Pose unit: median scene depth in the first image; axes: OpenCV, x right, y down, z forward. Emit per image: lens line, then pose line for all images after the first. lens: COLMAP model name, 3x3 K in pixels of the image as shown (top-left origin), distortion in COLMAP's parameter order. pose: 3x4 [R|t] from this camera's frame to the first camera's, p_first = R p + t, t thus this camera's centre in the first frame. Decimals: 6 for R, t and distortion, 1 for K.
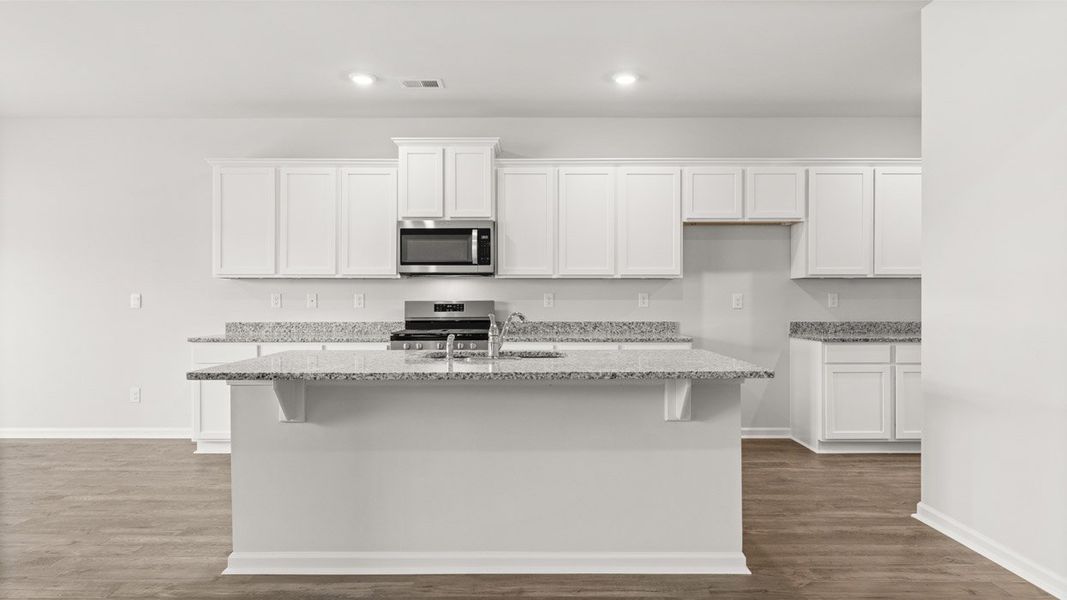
lens RADIAL K [[634.3, 0, 533.5], [0, 634.3, 300.0], [0, 0, 1]] dist [0.000139, -0.000458]
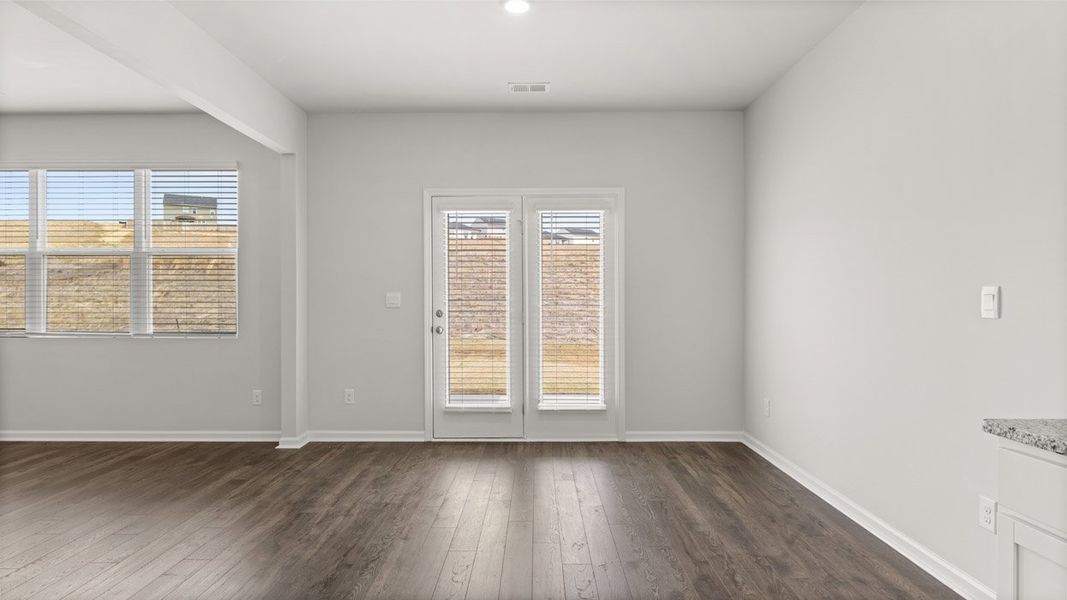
lens RADIAL K [[571.5, 0, 533.5], [0, 571.5, 297.3], [0, 0, 1]] dist [0.001710, 0.000118]
pose [[-0.004859, -0.003509, -0.999982, -0.244256], [0.000031, 0.999994, -0.003509, -0.000368], [0.999988, -0.000049, -0.004859, 0.732840]]
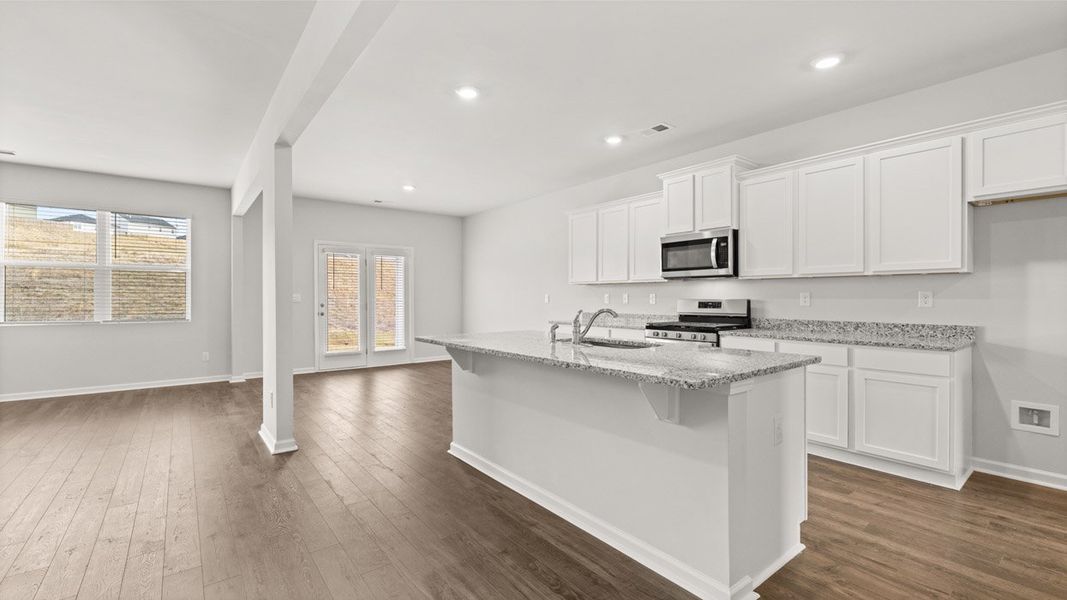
lens RADIAL K [[449.6, 0, 531.2], [0, 449.6, 300.3], [0, 0, 1]] dist [0.000913, -0.000158]
pose [[0.618505, 0.004693, -0.785767, 0.343077], [-0.001185, 0.999987, 0.005040, -0.000737], [0.785780, -0.002187, 0.618503, 0.213663]]
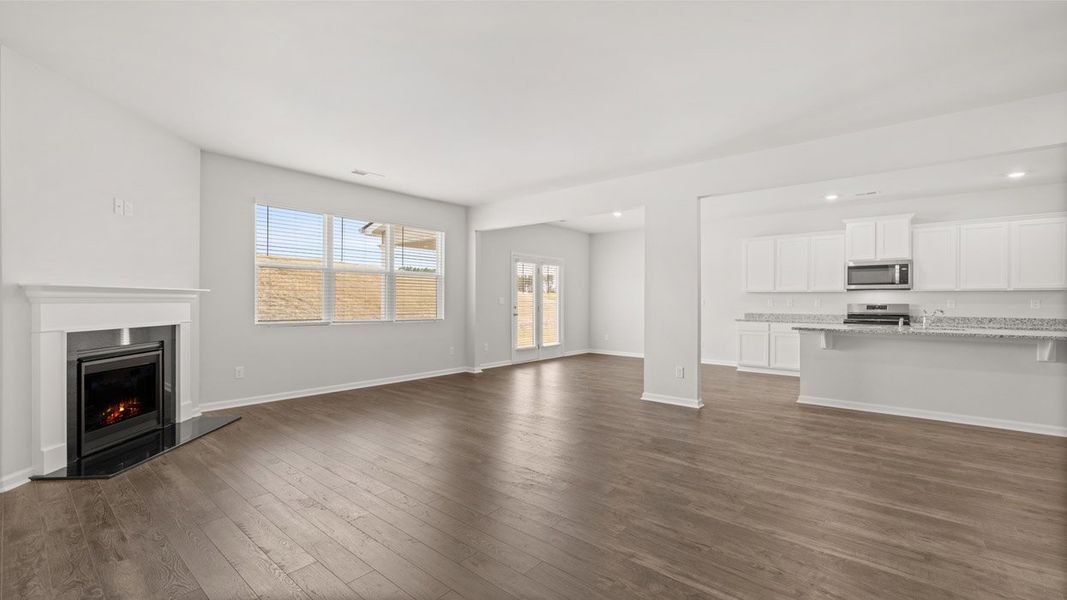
lens RADIAL K [[449.6, 0, 531.2], [0, 449.6, 300.3], [0, 0, 1]] dist [0.000913, -0.000158]
pose [[0.764905, 0.003026, -0.644136, -0.062512], [-0.006331, 0.999976, -0.002821, 0.001354], [0.644112, 0.006236, 0.764906, -0.661404]]
